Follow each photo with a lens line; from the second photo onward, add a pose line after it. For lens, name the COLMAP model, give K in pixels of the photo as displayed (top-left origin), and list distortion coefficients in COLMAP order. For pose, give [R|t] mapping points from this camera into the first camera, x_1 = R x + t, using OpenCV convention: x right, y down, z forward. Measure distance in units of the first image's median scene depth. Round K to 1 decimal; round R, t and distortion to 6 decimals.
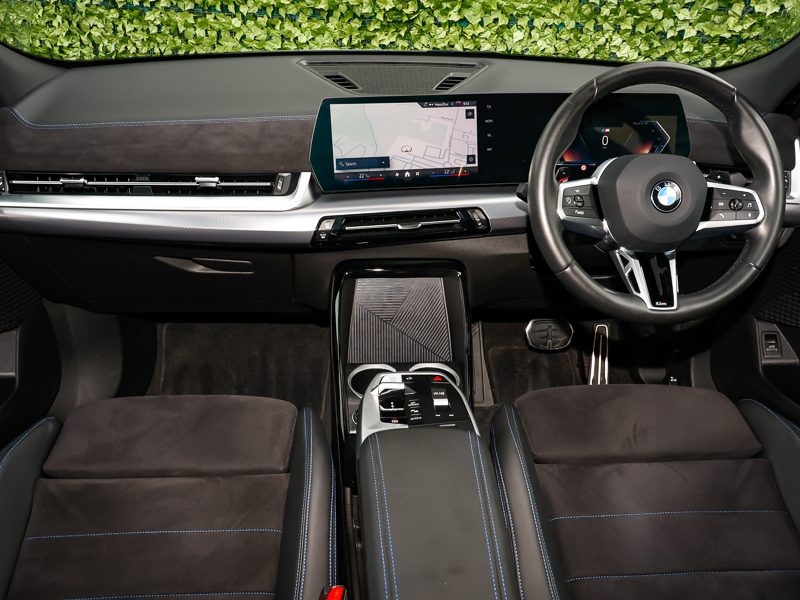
lens RADIAL K [[637.8, 0, 391.6], [0, 637.8, 294.5], [0, 0, 1]] dist [0.012845, -0.006606]
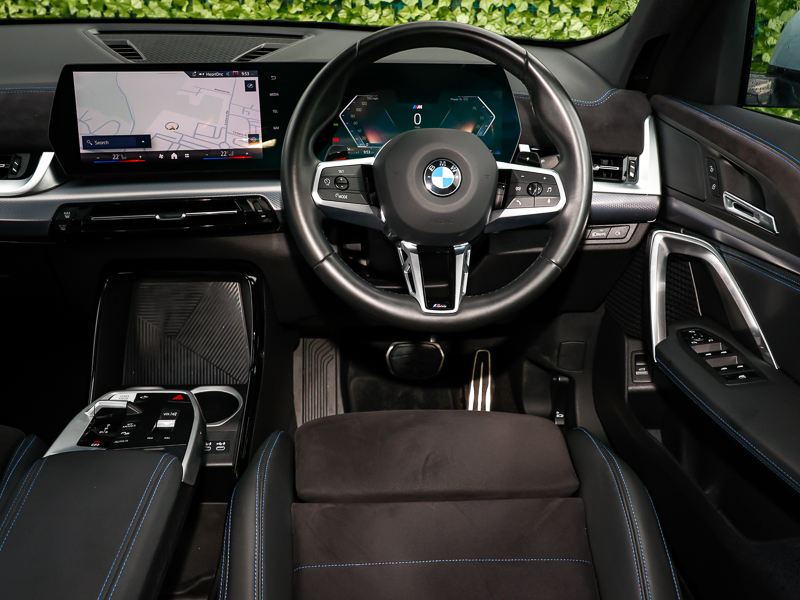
lens RADIAL K [[766.1, 0, 396.3], [0, 766.1, 294.0], [0, 0, 1]] dist [0.019936, 0.000000]
pose [[0.999979, 0.005029, -0.004151, 0.328994], [-0.005254, 0.998409, -0.056150, 0.048815], [0.003862, 0.056170, 0.998414, 0.003912]]
